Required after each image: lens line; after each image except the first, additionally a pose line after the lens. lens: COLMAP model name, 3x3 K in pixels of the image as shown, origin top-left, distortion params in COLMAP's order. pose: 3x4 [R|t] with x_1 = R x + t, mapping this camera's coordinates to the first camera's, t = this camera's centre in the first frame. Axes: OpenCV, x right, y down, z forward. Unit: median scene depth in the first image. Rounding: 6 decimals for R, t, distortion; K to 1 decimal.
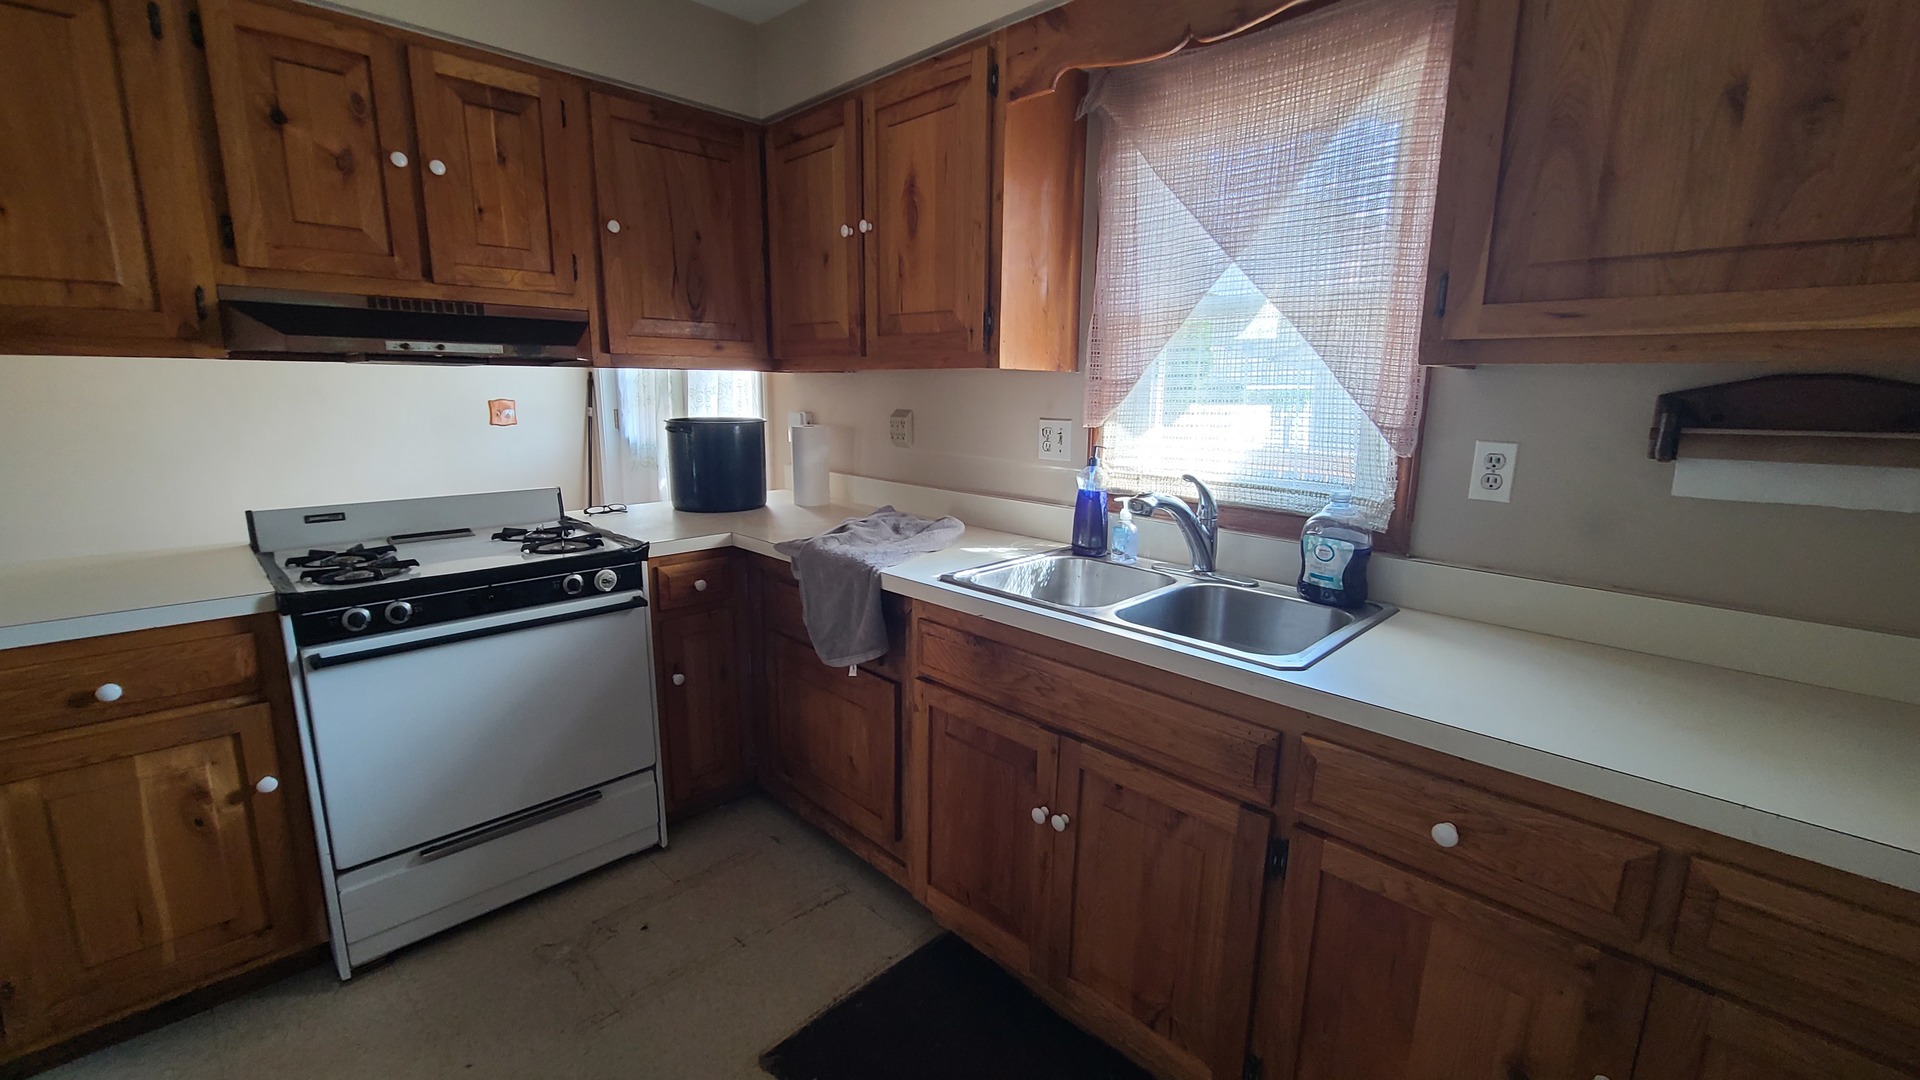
lens RADIAL K [[786.4, 0, 960.3], [0, 786.4, 540.9], [0, 0, 1]] dist [-0.003039, -0.000374]
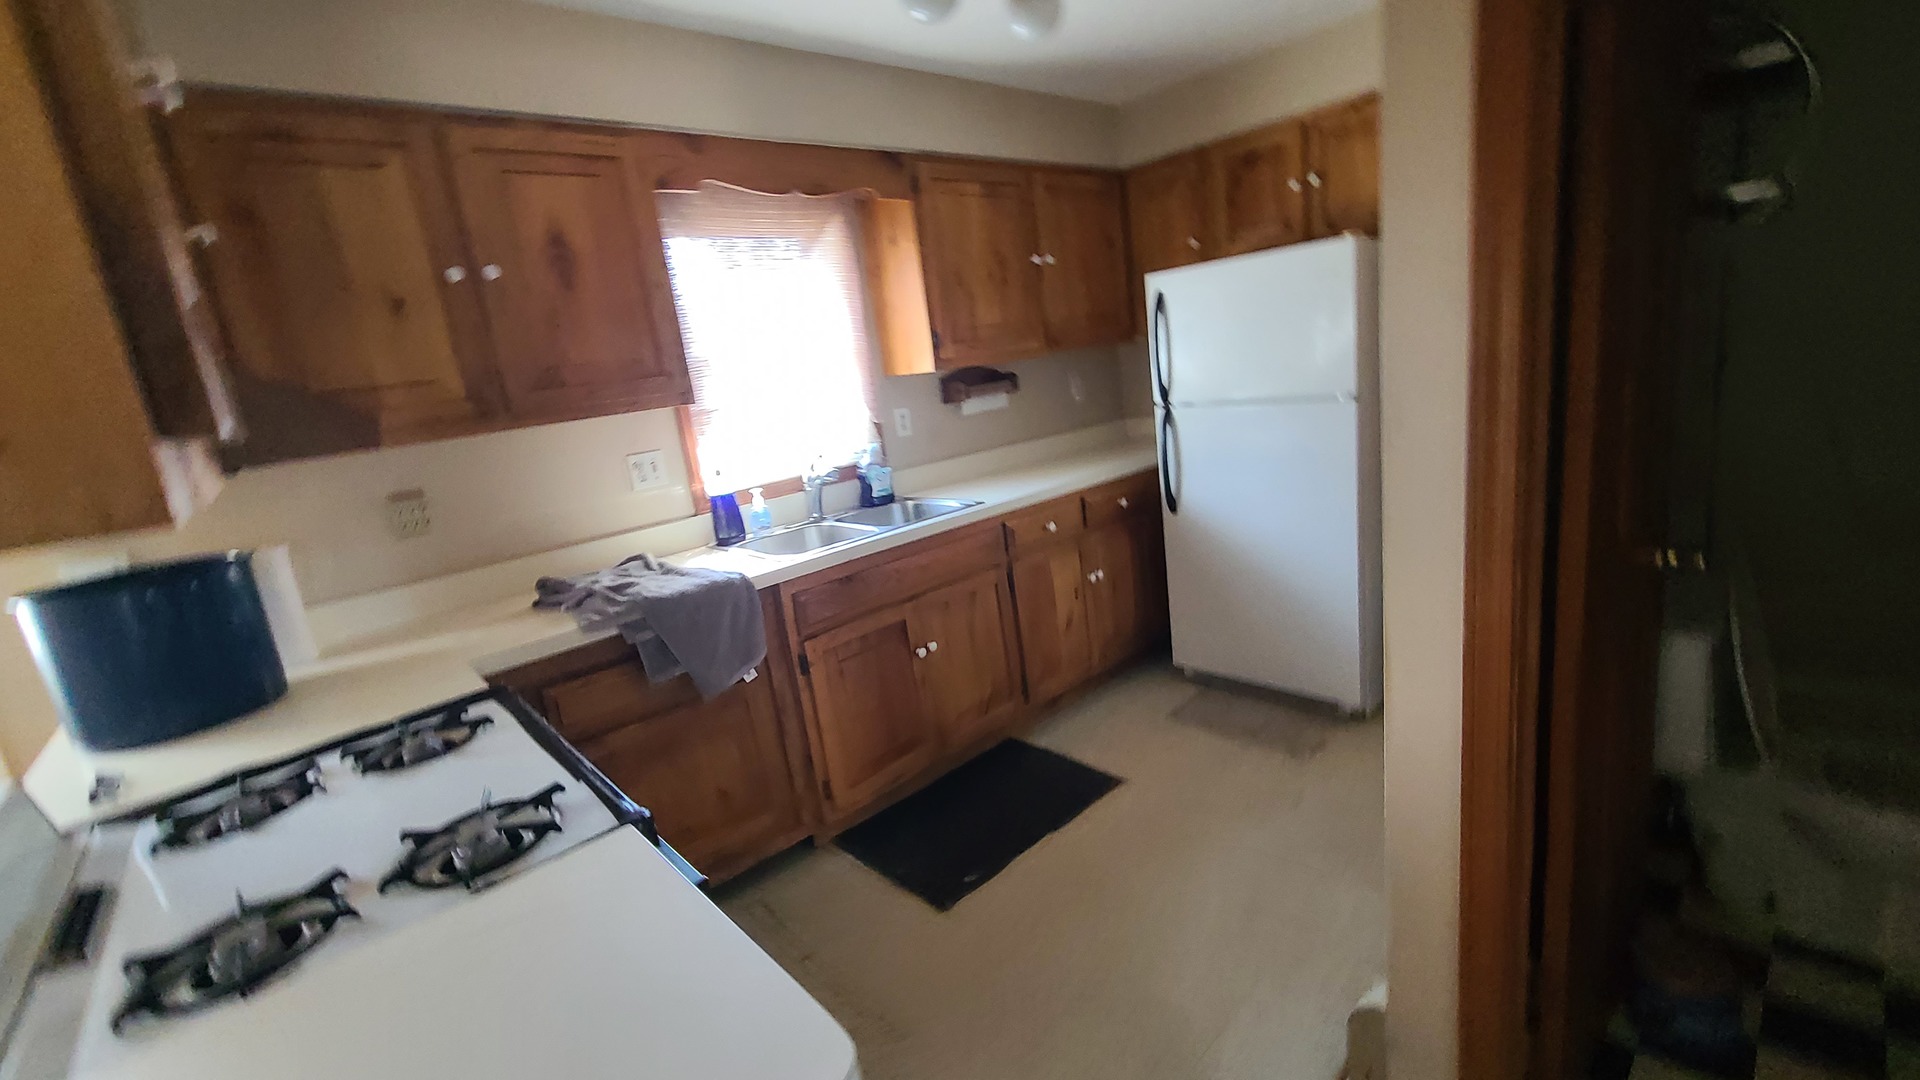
lens RADIAL K [[786.4, 0, 960.3], [0, 786.4, 537.0], [0, 0, 1]] dist [-0.003039, -0.000374]
pose [[0.048964, -0.235748, 0.970580, -1.336795], [0.320693, 0.924005, 0.208257, -0.175874], [-0.945917, 0.301061, 0.120846, 0.611860]]
